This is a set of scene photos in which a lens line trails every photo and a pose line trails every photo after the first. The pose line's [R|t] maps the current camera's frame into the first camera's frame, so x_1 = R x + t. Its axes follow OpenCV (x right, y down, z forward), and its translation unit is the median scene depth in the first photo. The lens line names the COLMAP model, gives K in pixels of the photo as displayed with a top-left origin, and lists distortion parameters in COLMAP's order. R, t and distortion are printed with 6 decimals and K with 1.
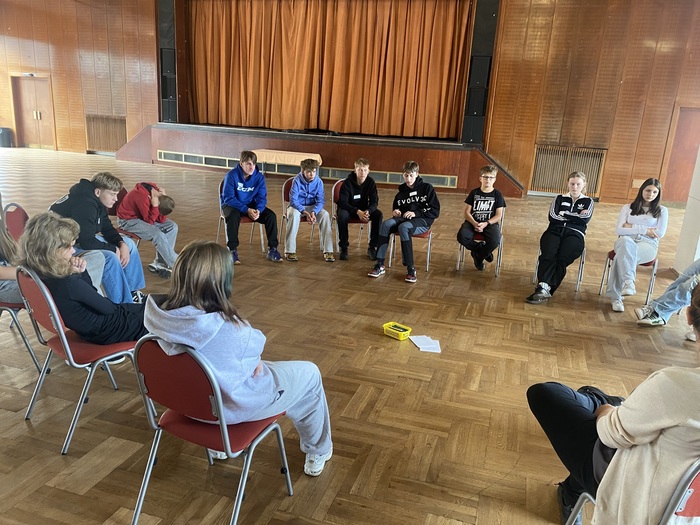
lens RADIAL K [[537.5, 0, 346.4], [0, 537.5, 256.1], [0, 0, 1]] dist [0.035814, -0.039211]
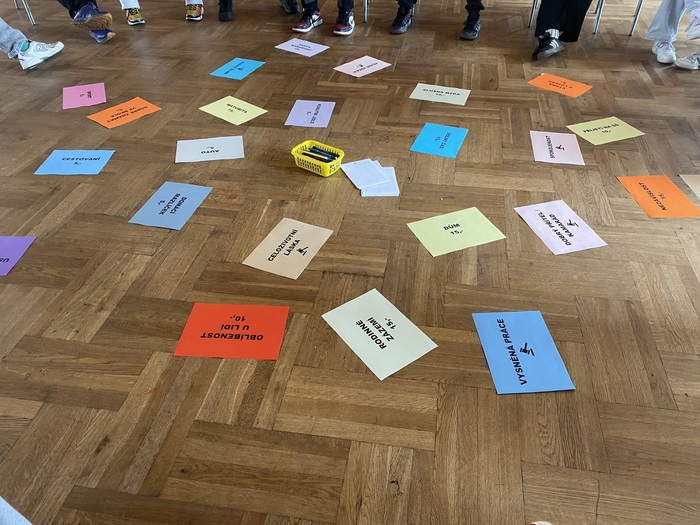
lens RADIAL K [[537.5, 0, 353.8], [0, 537.5, 246.9], [0, 0, 1]] dist [0.035814, -0.039211]
pose [[0.988100, -0.133214, 0.076887, 0.055884], [0.087950, 0.899444, 0.428095, -0.007592], [-0.126184, -0.416238, 0.900457, 0.341574]]
